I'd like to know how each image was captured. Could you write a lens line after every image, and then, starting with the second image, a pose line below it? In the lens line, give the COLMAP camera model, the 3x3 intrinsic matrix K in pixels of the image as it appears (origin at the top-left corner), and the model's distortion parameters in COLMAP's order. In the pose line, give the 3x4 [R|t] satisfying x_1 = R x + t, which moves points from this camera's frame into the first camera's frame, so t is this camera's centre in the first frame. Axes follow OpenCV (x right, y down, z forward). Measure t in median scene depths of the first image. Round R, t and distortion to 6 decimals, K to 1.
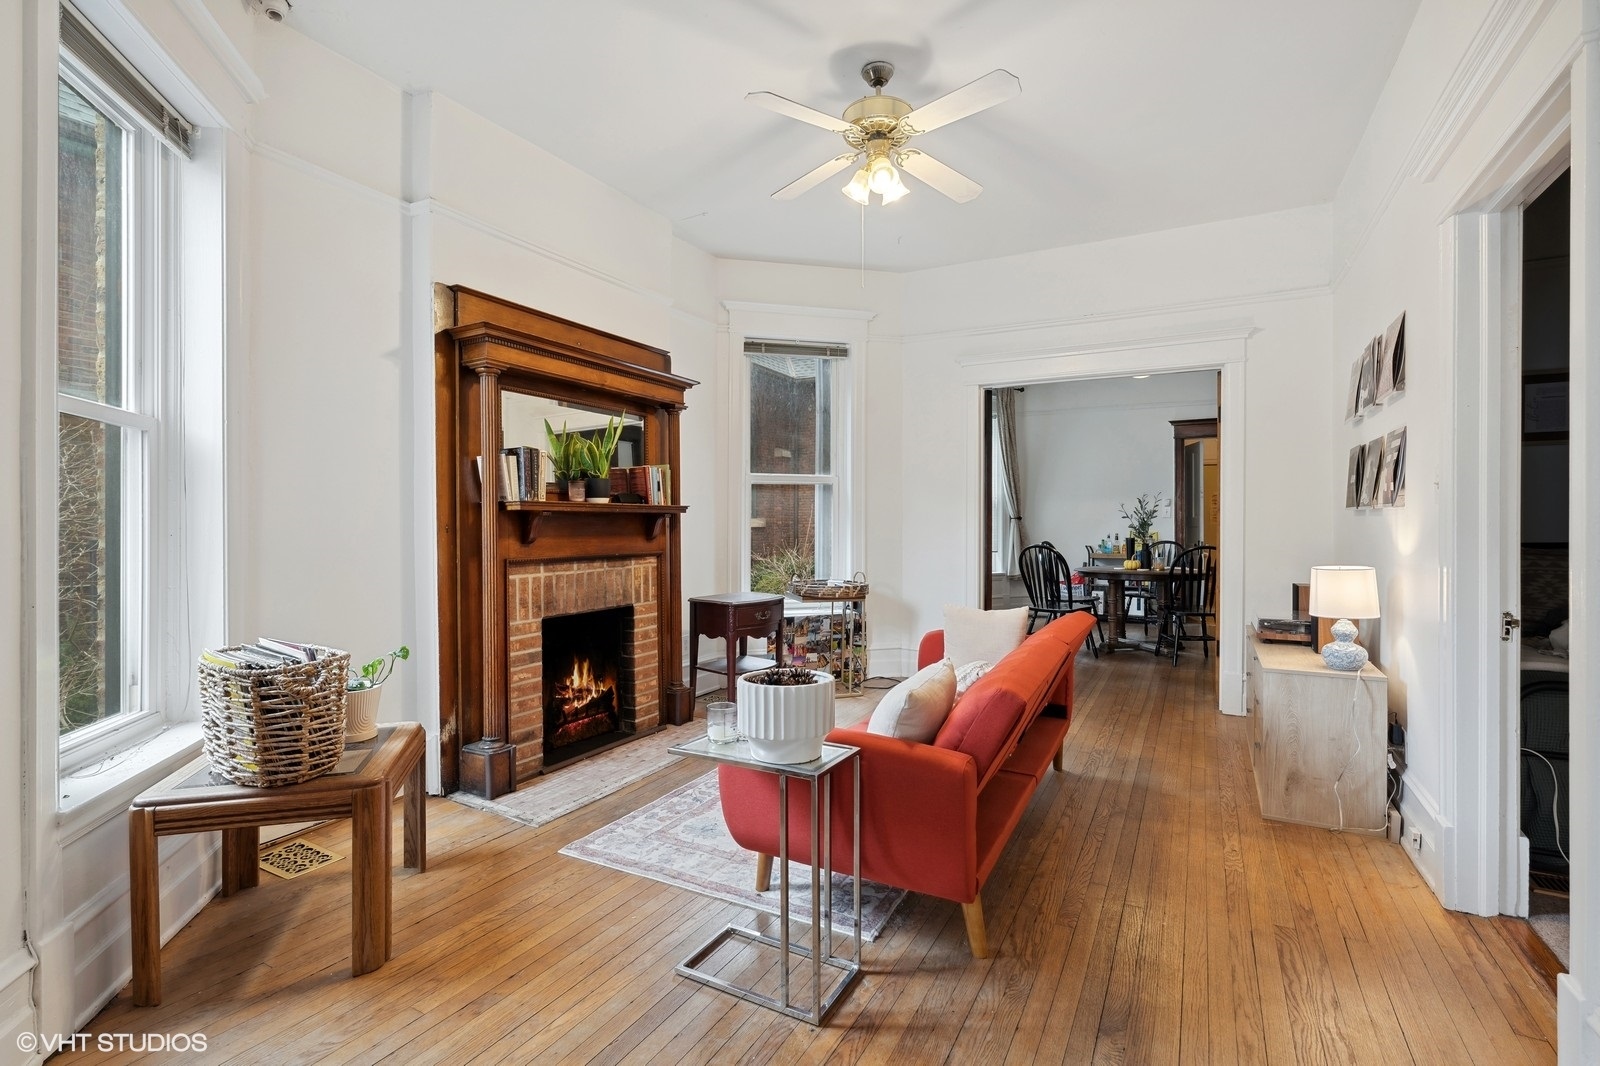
lens RADIAL K [[723.5, 0, 799.0], [0, 723.5, 527.7], [0, 0, 1]] dist [-0.004024, 0.001370]
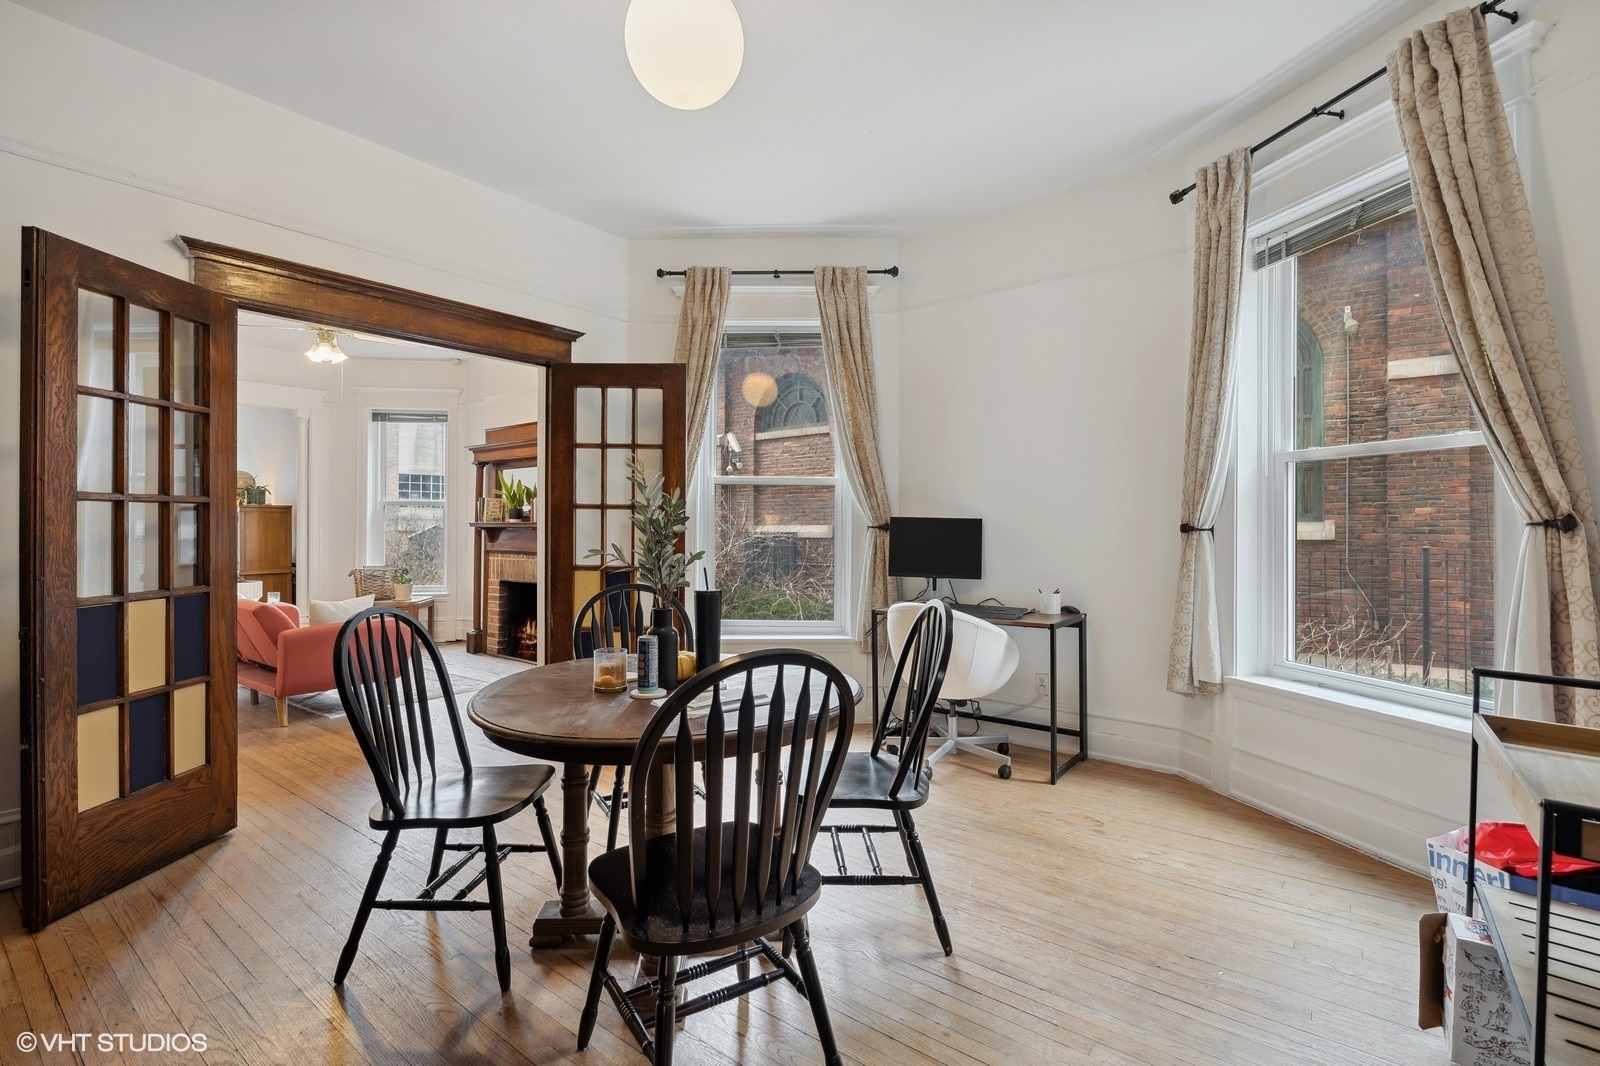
lens RADIAL K [[723.5, 0, 789.9], [0, 723.5, 527.7], [0, 0, 1]] dist [-0.004024, 0.001370]
pose [[-0.144385, -0.003178, -0.989517, 1.436380], [-0.005276, 0.999983, -0.002442, -0.018712], [0.989508, 0.004868, -0.144399, 1.971780]]
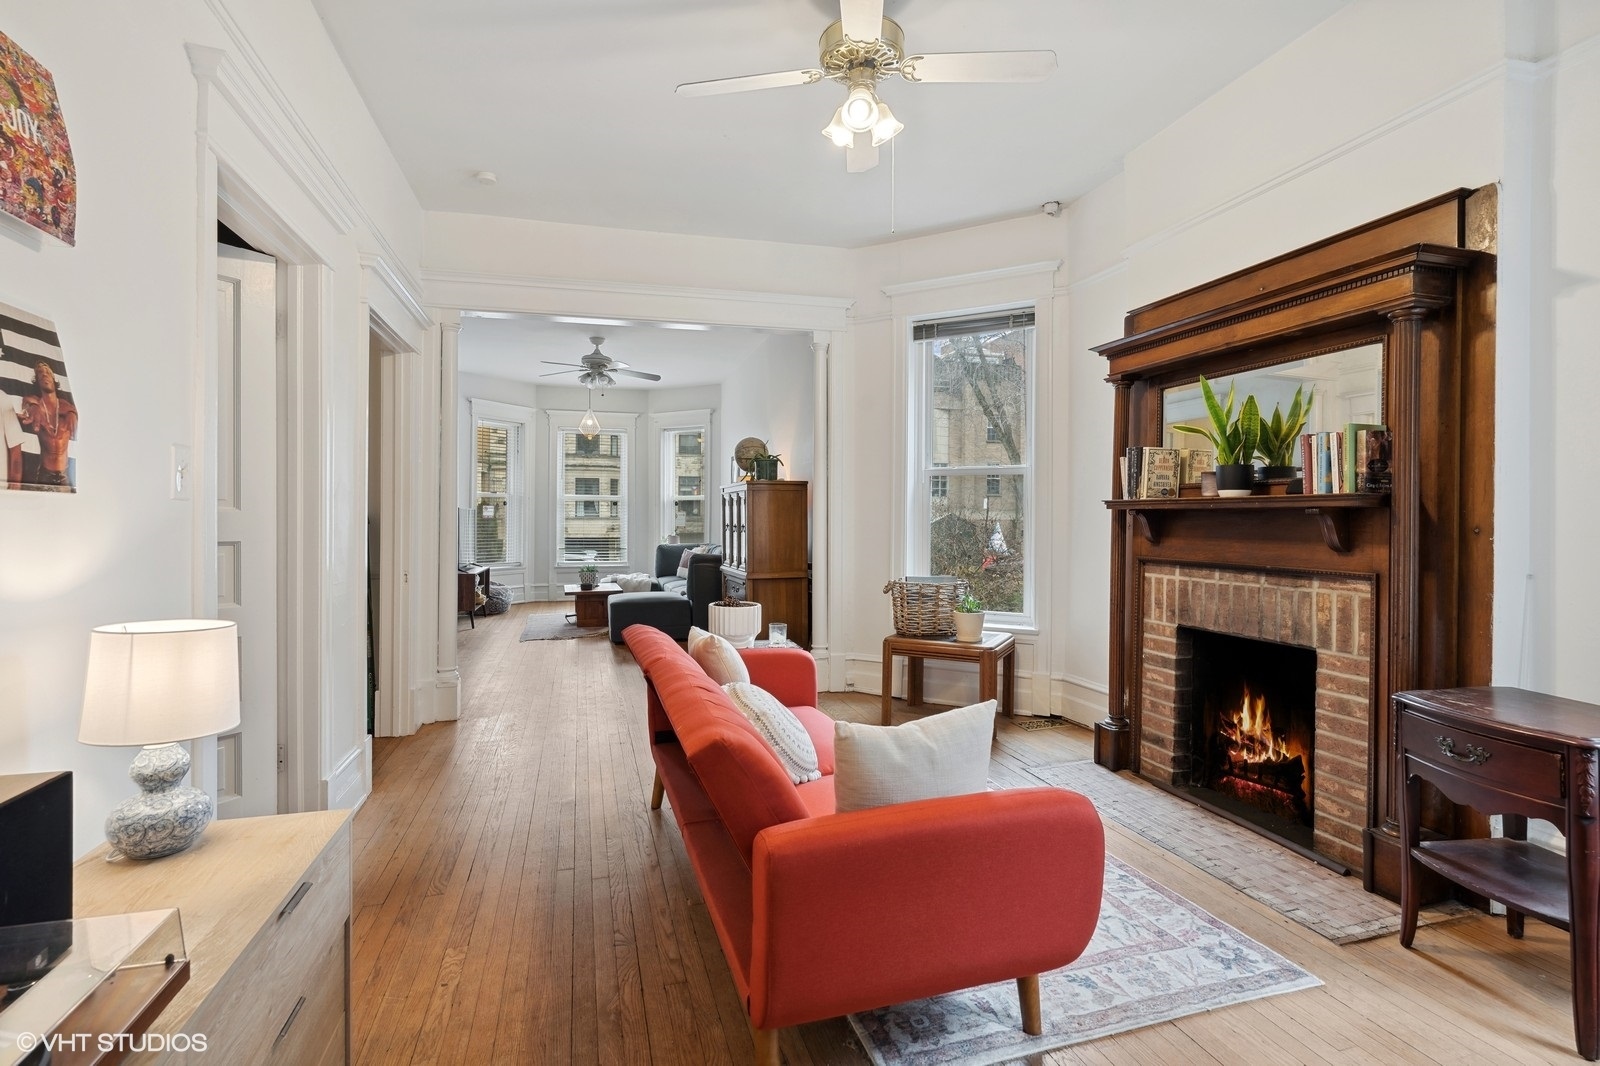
lens RADIAL K [[723.5, 0, 790.9], [0, 723.5, 517.2], [0, 0, 1]] dist [-0.004024, 0.001370]
pose [[-0.703826, -0.002053, -0.710370, 0.611348], [-0.006972, 0.999968, 0.004018, -0.011891], [0.710339, 0.007780, -0.703817, 1.223166]]
